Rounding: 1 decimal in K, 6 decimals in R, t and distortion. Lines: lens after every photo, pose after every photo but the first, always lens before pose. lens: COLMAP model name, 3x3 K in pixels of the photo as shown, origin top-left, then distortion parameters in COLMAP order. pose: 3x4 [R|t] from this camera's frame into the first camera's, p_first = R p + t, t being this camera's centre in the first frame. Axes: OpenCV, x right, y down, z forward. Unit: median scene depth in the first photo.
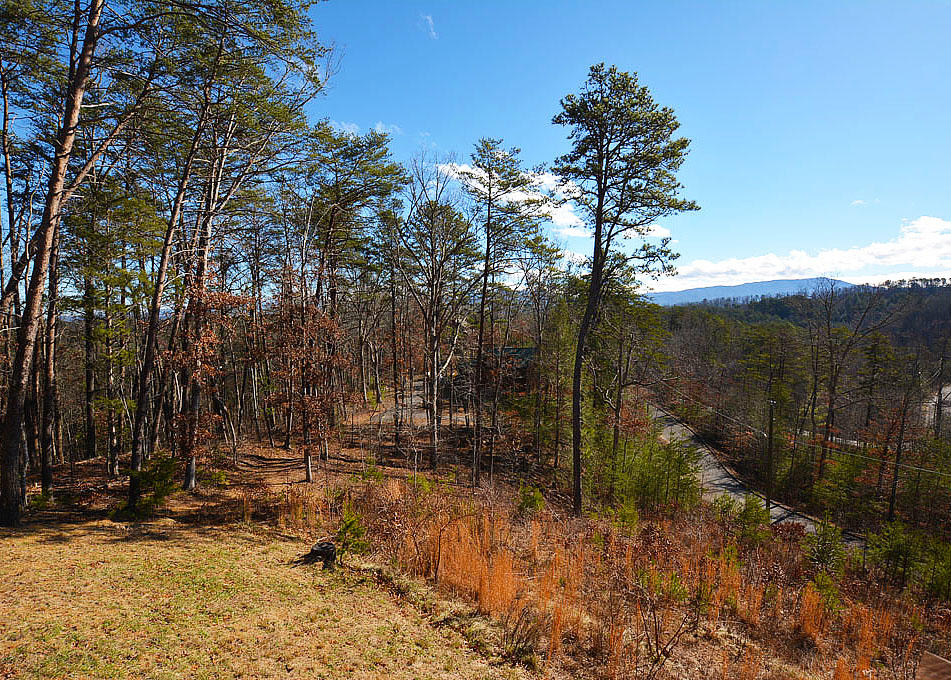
lens RADIAL K [[448.3, 0, 481.2], [0, 448.3, 343.1], [0, 0, 1]] dist [-0.022362, -0.000039]
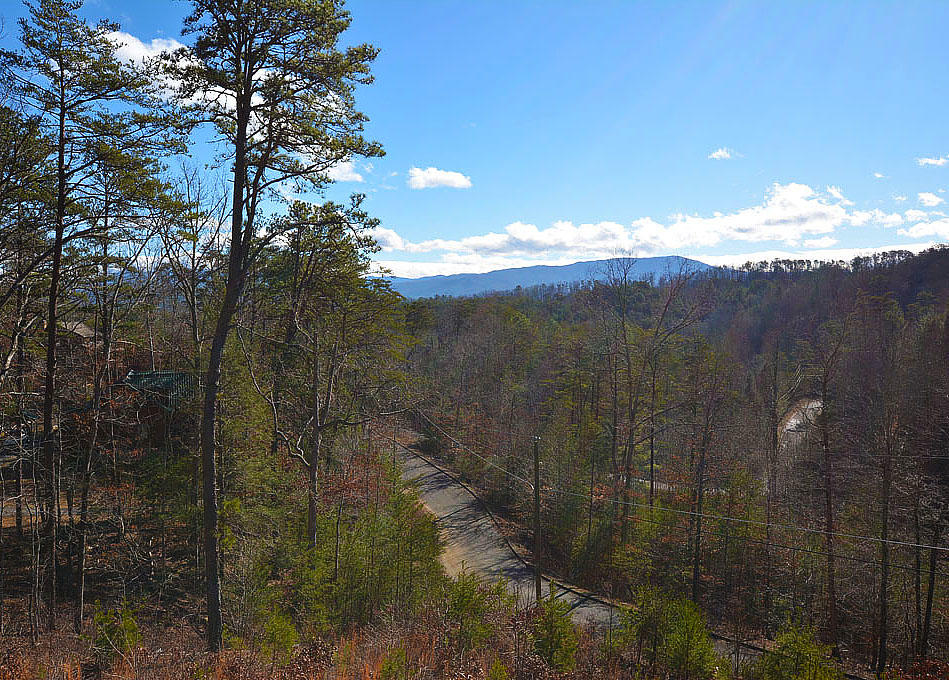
lens RADIAL K [[781.7, 0, 476.7], [0, 781.7, 344.3], [0, 0, 1]] dist [-0.006591, 0.029752]
pose [[0.918616, -0.021691, 0.394554, 0.102775], [0.030397, 0.999413, -0.015828, 0.003970], [-0.393979, 0.026533, 0.918736, -0.086598]]
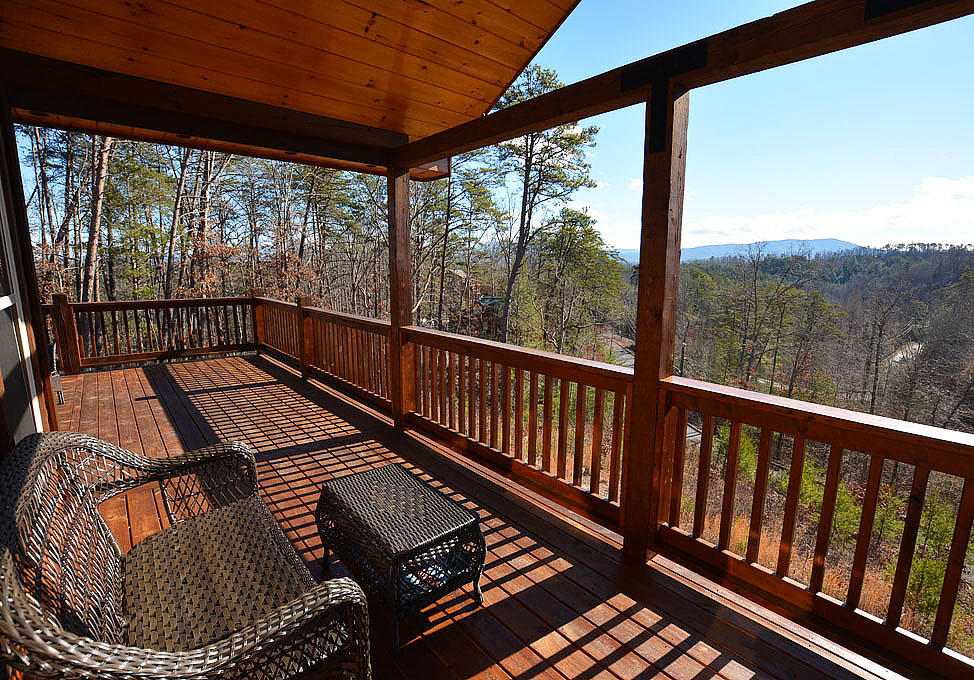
lens RADIAL K [[447.8, 0, 508.1], [0, 447.8, 343.0], [0, 0, 1]] dist [-0.027912, 0.001803]
pose [[0.999079, 0.019029, 0.038452, 0.135987], [-0.022991, 0.994168, 0.105360, 0.011895], [-0.036223, -0.106147, 0.993690, -0.218071]]
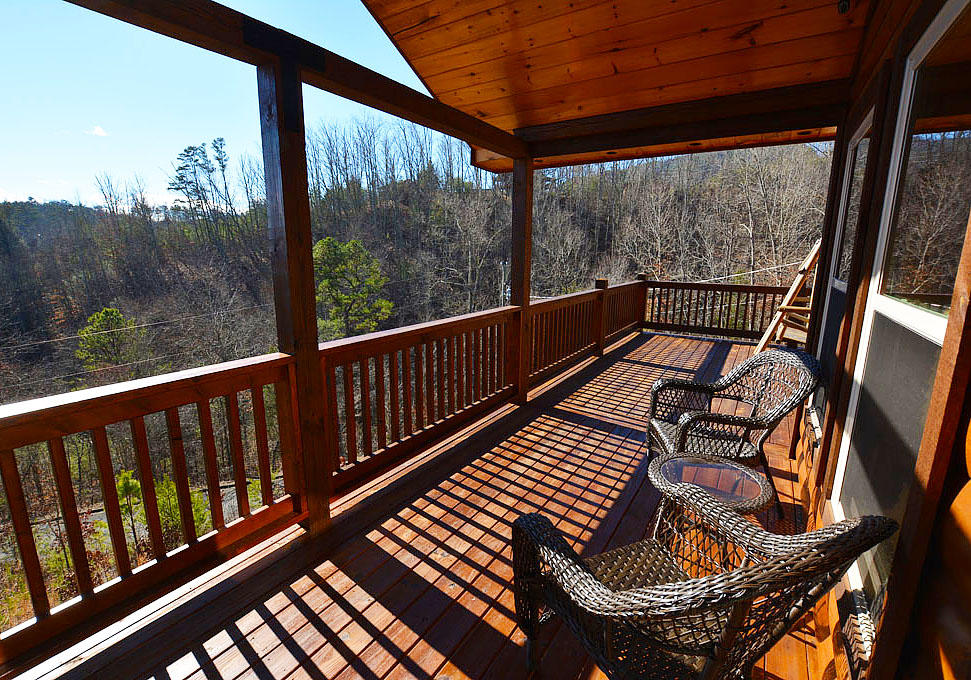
lens RADIAL K [[446.4, 0, 483.4], [0, 446.4, 345.6], [0, 0, 1]] dist [-0.027912, 0.001803]
pose [[-0.286029, -0.190935, 0.939005, -1.500497], [0.050166, 0.975619, 0.213661, -0.079673], [-0.956907, 0.108219, -0.269477, 1.680999]]
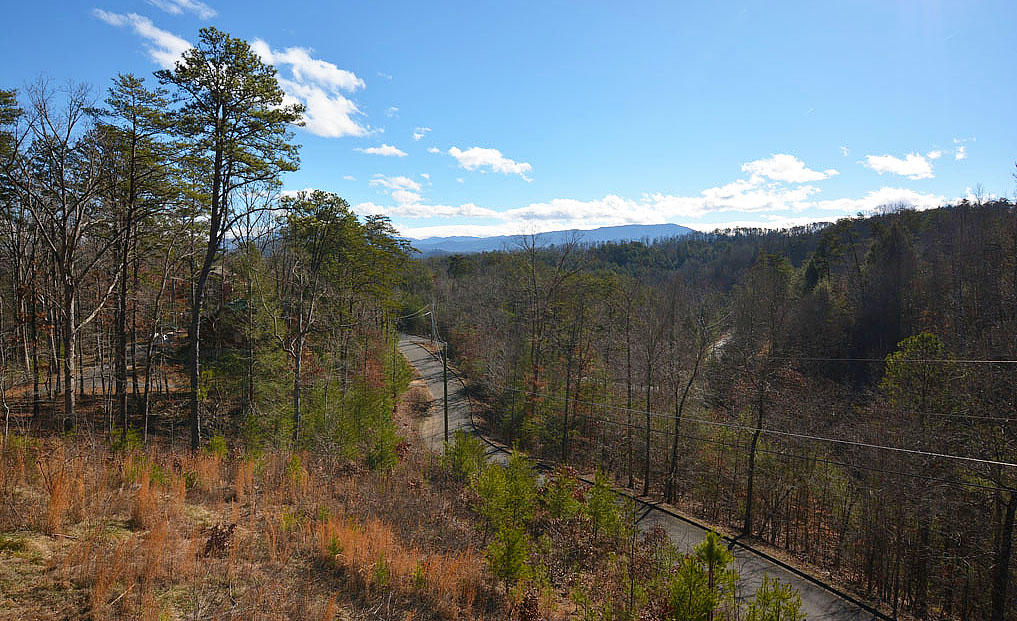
lens RADIAL K [[557.2, 0, 503.9], [0, 557.2, 286.3], [0, 0, 1]] dist [-0.013519, -0.000199]
pose [[0.933487, -0.009586, 0.358482, 0.322750], [0.015824, 0.999770, -0.014474, 0.016638], [-0.358261, 0.019184, 0.933424, -0.350488]]
